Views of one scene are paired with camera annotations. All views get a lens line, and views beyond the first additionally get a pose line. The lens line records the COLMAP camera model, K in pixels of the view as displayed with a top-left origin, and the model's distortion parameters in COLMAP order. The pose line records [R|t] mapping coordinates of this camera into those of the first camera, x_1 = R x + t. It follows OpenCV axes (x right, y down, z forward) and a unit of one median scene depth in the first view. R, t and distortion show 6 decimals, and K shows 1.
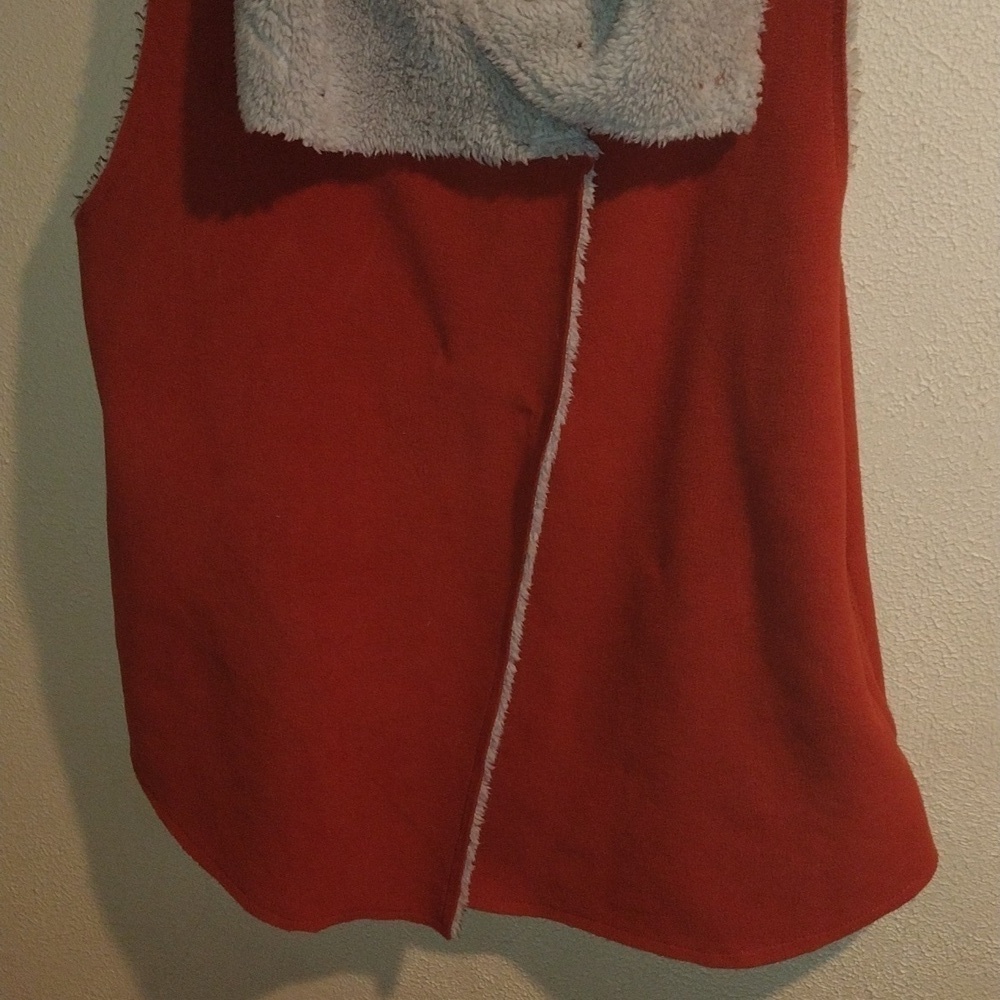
lens RADIAL K [[1685.9, 0, 508.0], [0, 1685.9, 499.8], [0, 0, 1]] dist [0.103741, 0.000000]
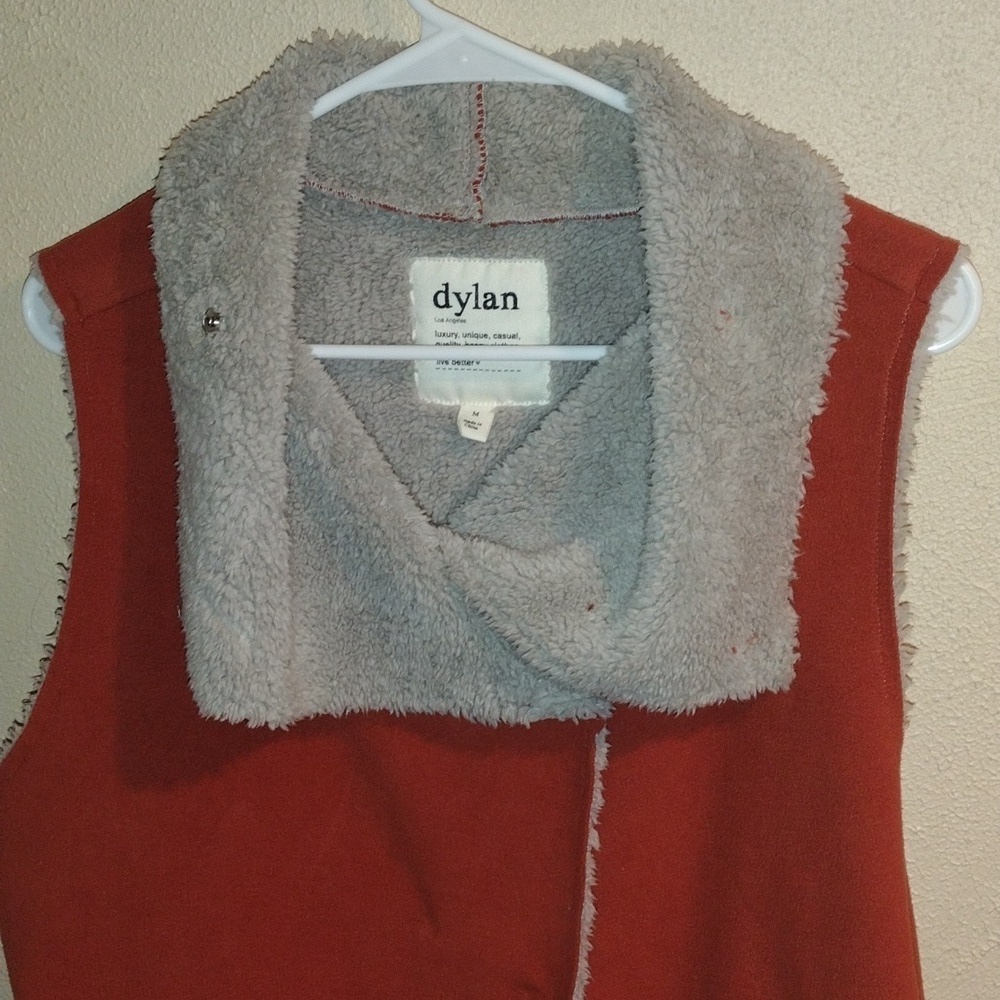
lens RADIAL K [[1685.9, 0, 497.9], [0, 1685.9, 497.6], [0, 0, 1]] dist [0.103741, 0.000000]
pose [[0.994810, -0.052586, 0.087110, -0.073658], [0.063223, 0.990236, -0.124239, -0.208587], [-0.079726, 0.129101, 0.988421, 0.135411]]
